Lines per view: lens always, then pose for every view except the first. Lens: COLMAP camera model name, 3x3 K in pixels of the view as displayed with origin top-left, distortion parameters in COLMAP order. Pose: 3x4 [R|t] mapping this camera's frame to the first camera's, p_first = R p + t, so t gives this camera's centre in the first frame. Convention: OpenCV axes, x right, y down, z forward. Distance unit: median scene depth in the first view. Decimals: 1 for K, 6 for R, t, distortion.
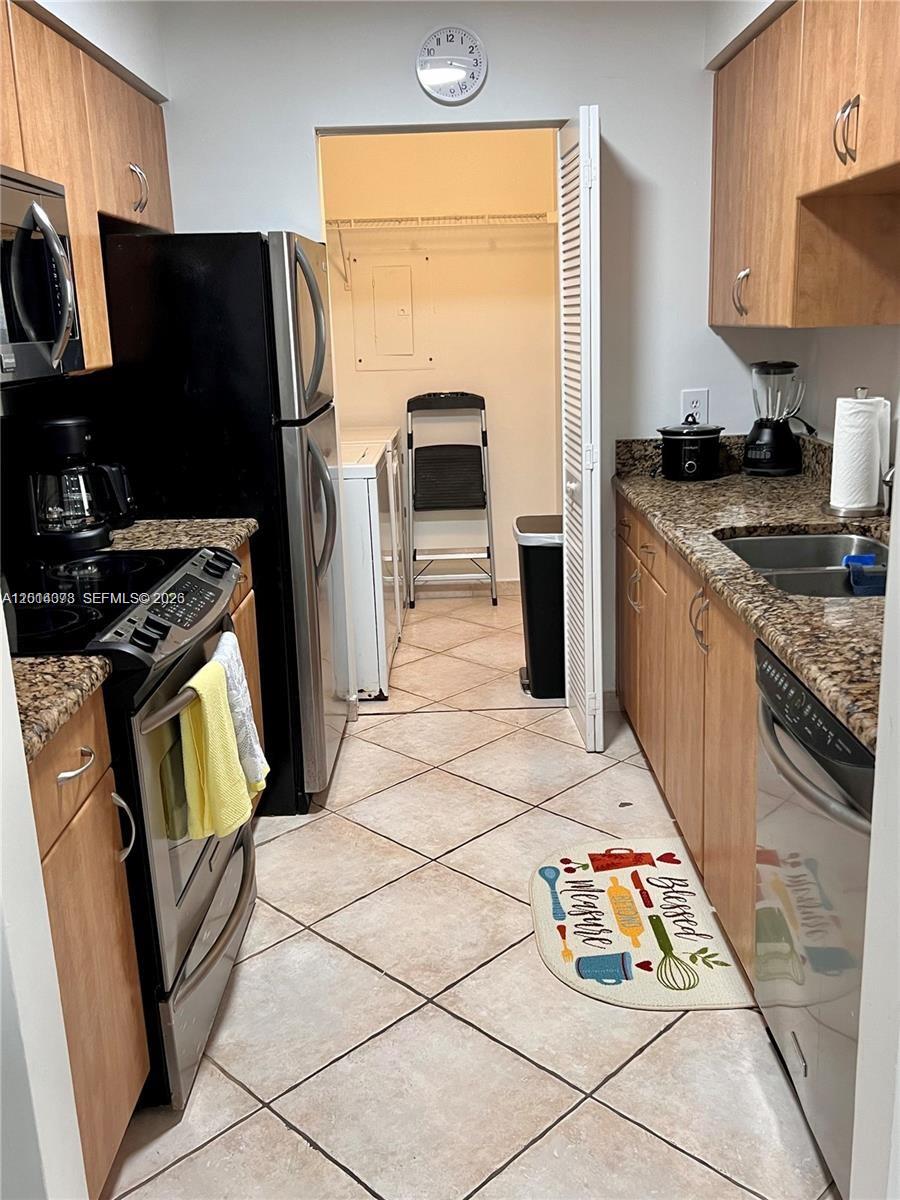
lens RADIAL K [[1061.8, 0, 451.1], [0, 1061.8, 598.2], [0, 0, 1]] dist [0.056675, -0.028512]
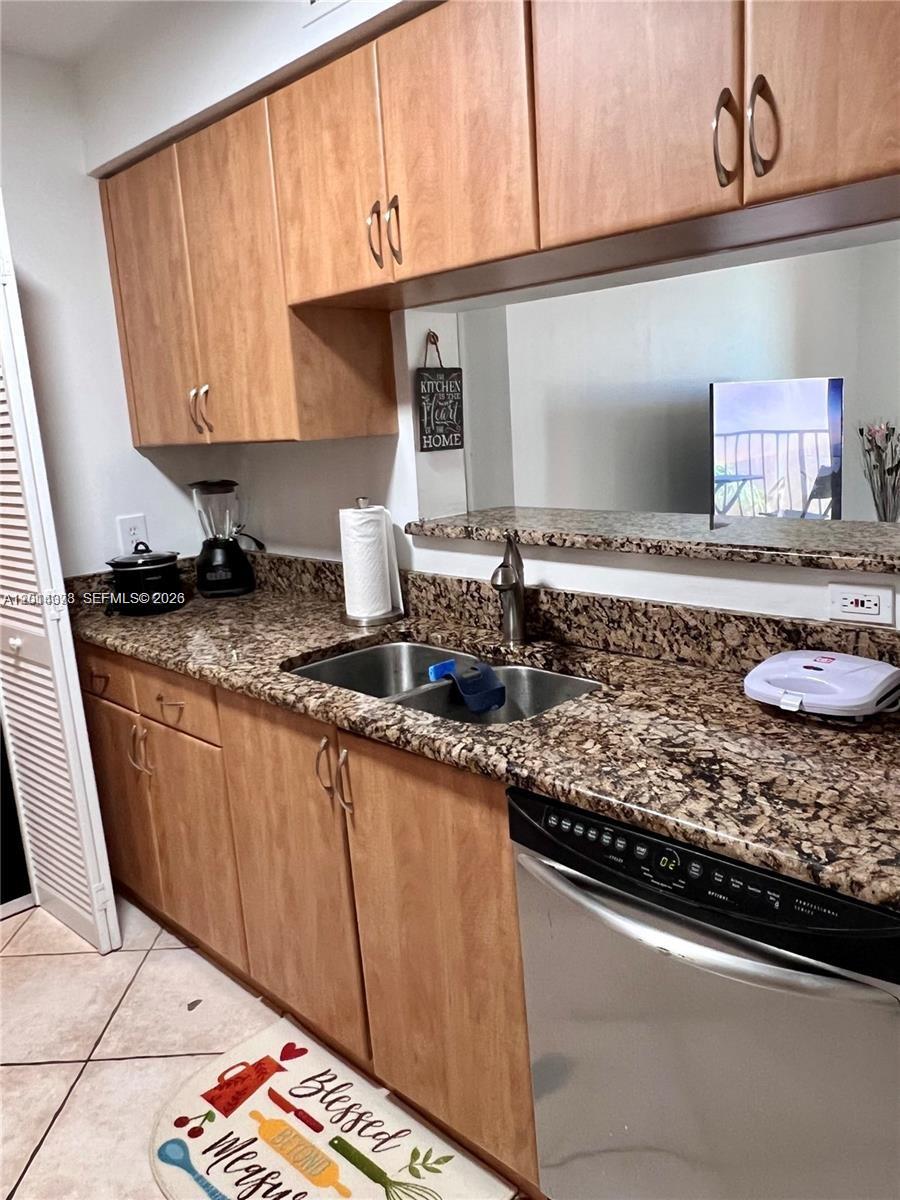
lens RADIAL K [[885.7, 0, 449.6], [0, 885.7, 600.6], [0, 0, 1]] dist [-0.000375, -0.007085]
pose [[0.708857, -0.150807, 0.689042, -0.145322], [0.212592, 0.977129, -0.004847, -0.081632], [-0.672552, 0.149921, 0.724705, 0.362003]]
